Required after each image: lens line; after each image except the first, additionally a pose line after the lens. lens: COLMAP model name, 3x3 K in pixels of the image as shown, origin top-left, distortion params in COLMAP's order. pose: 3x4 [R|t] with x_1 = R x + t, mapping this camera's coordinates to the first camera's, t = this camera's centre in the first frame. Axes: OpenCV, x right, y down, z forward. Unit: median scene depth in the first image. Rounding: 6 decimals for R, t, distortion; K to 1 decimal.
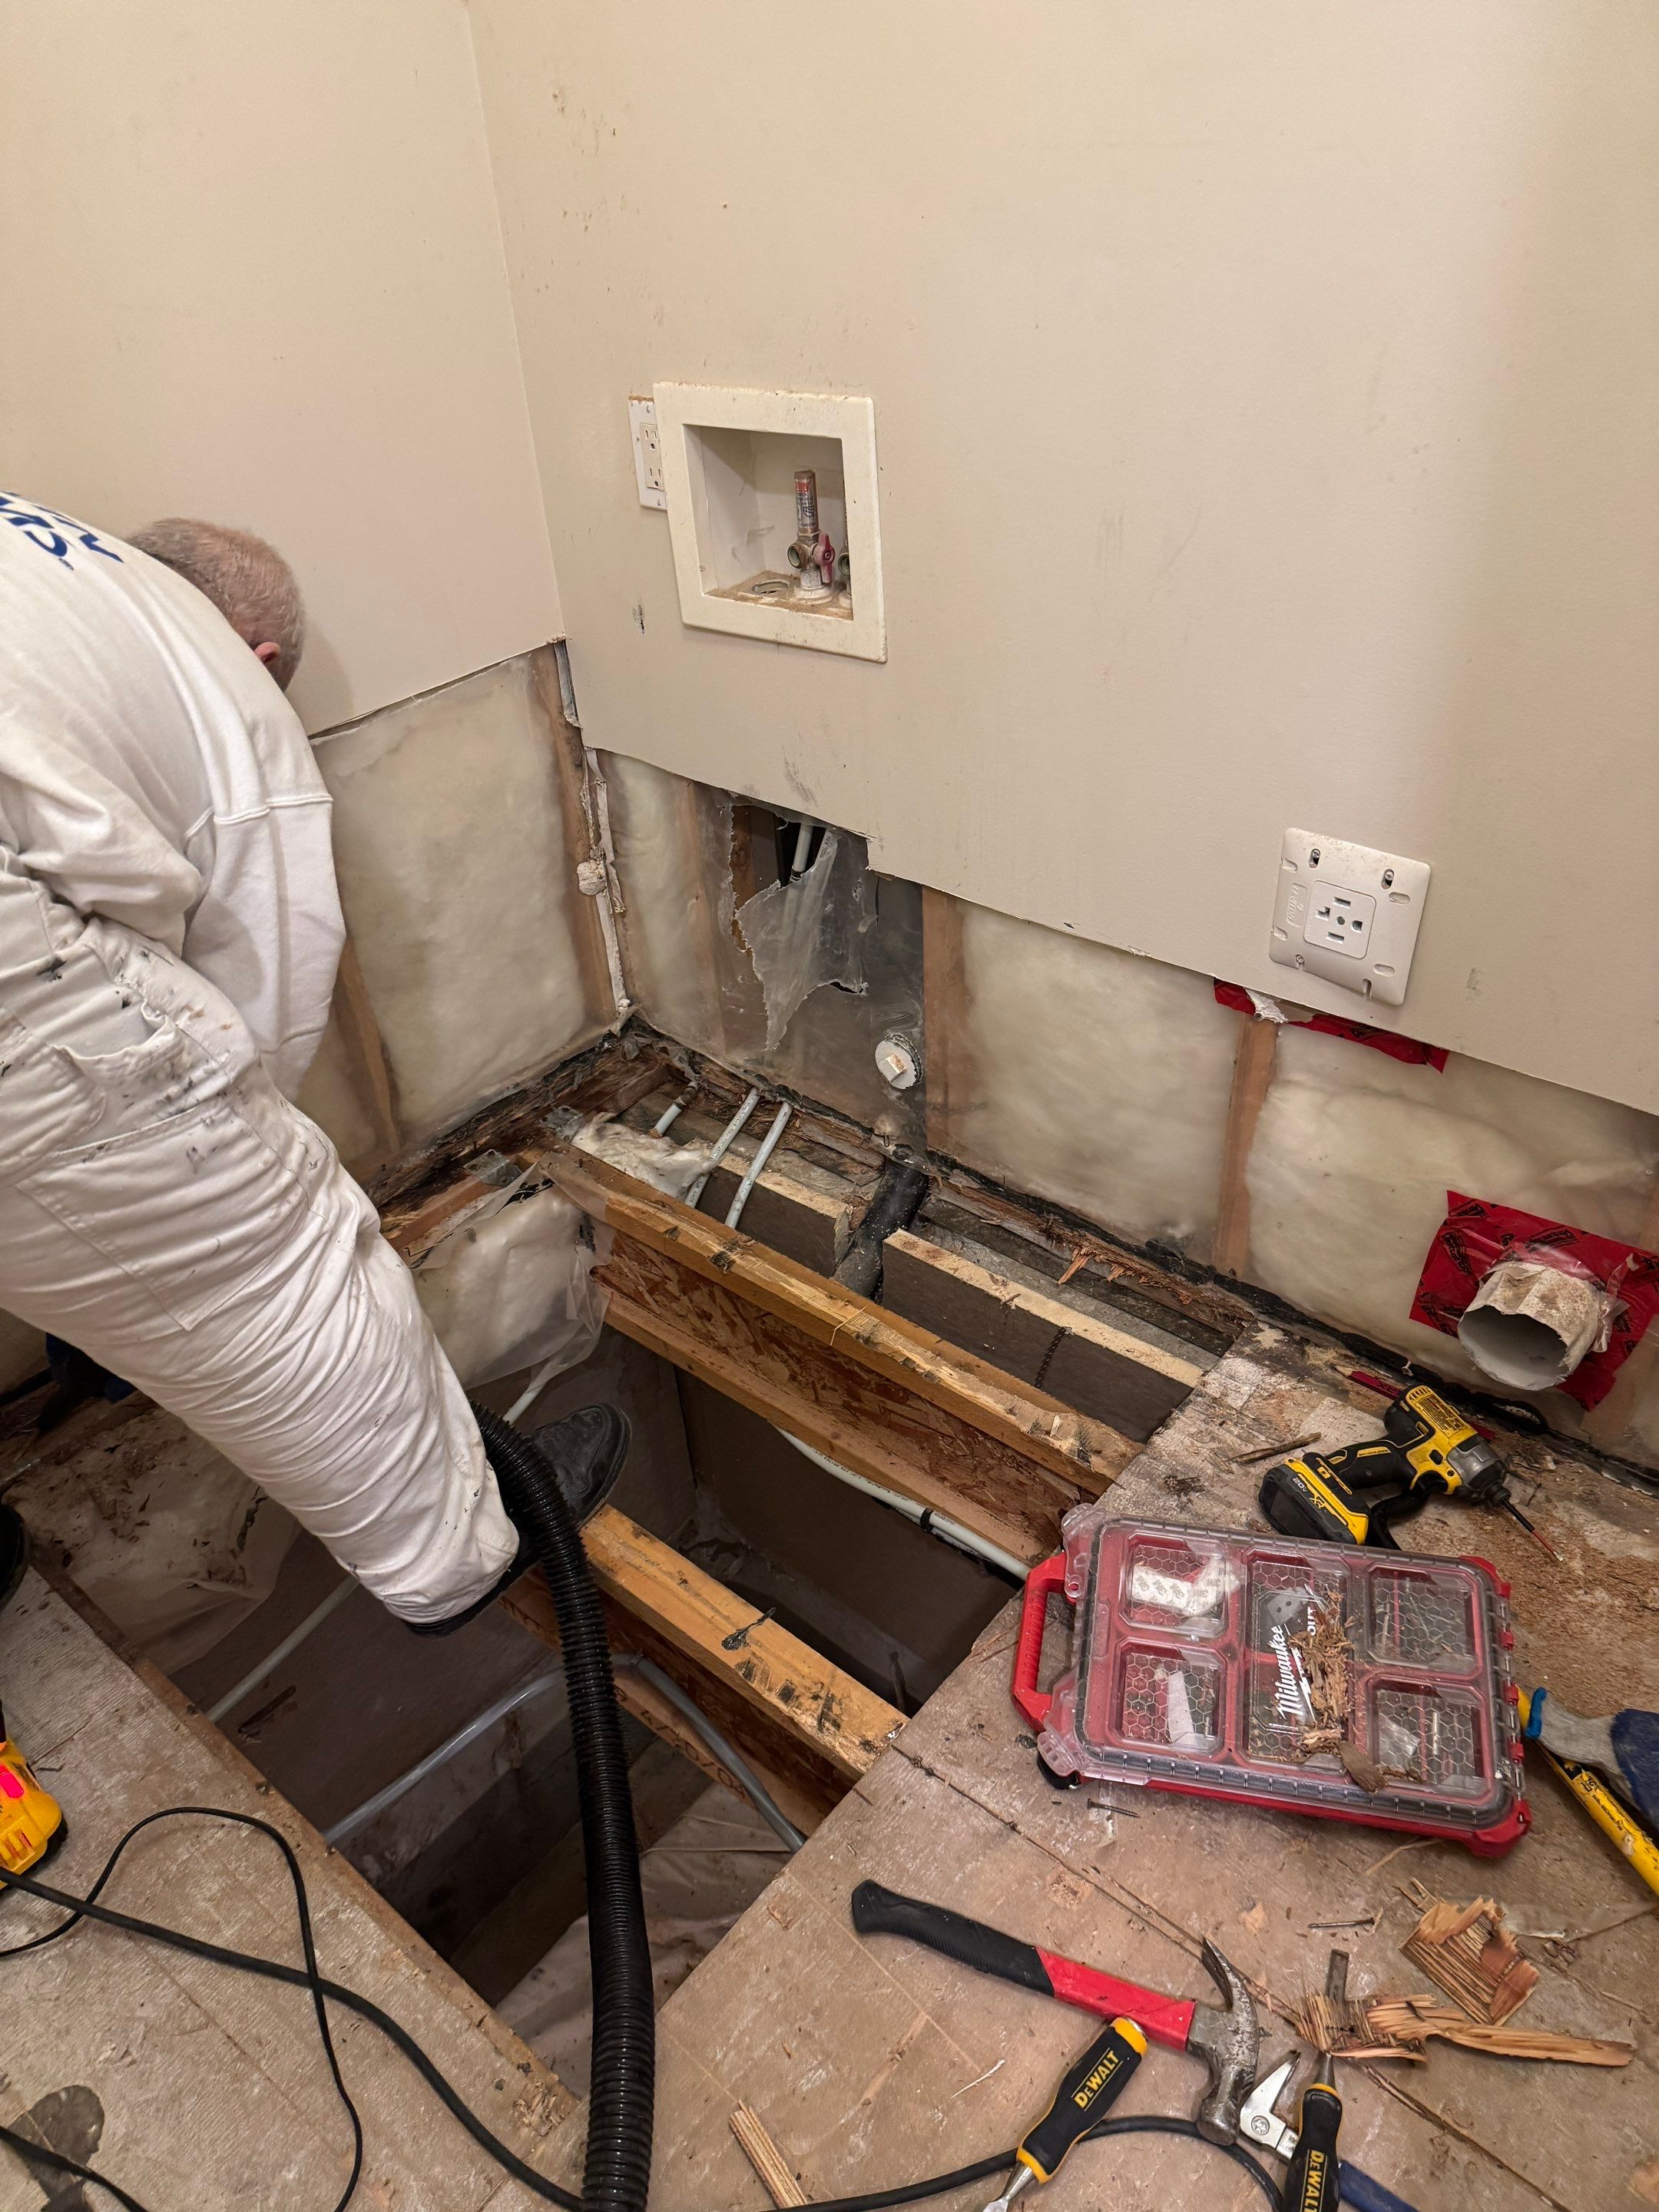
lens RADIAL K [[1563.8, 0, 838.2], [0, 1563.8, 1130.3], [0, 0, 1]] dist [0.139569, -0.135961]
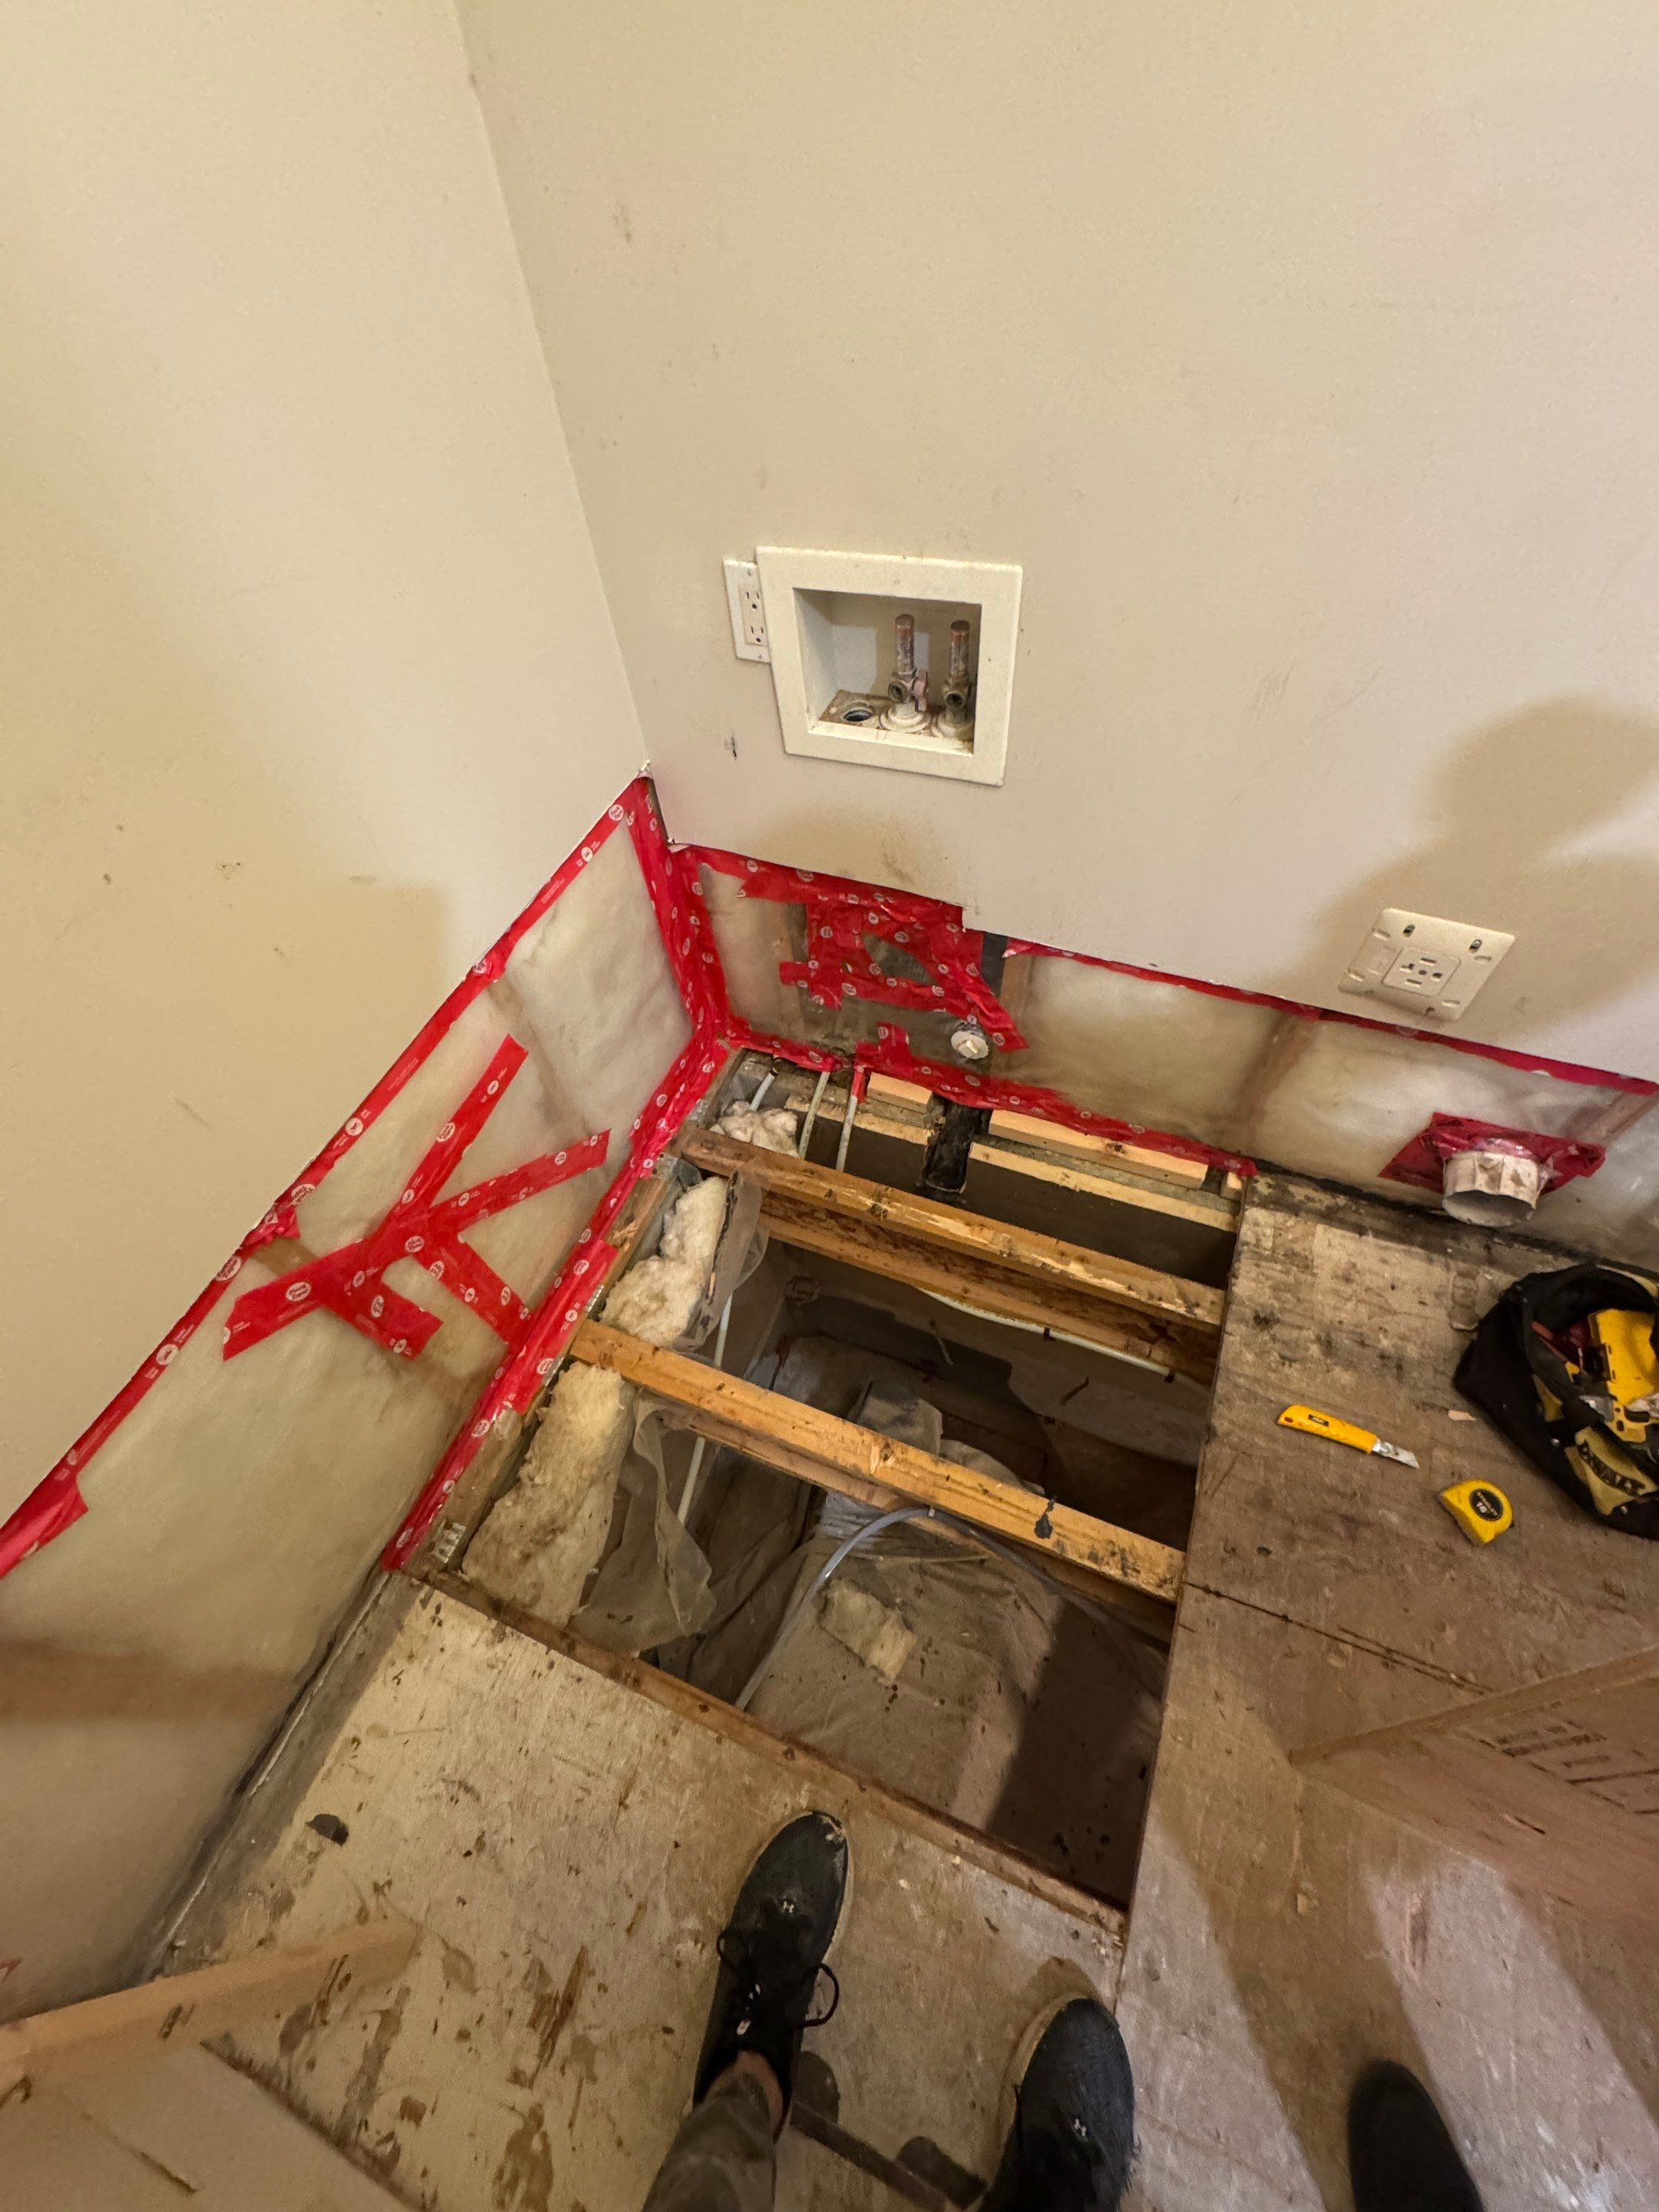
lens RADIAL K [[886.8, 0, 834.1], [0, 886.8, 1105.3], [0, 0, 1]] dist [-0.001534, -0.000361]
pose [[0.946378, -0.263202, 0.187332, -0.266292], [0.188932, 0.921276, 0.339933, -0.318210], [-0.262056, -0.286313, 0.921603, 0.357687]]
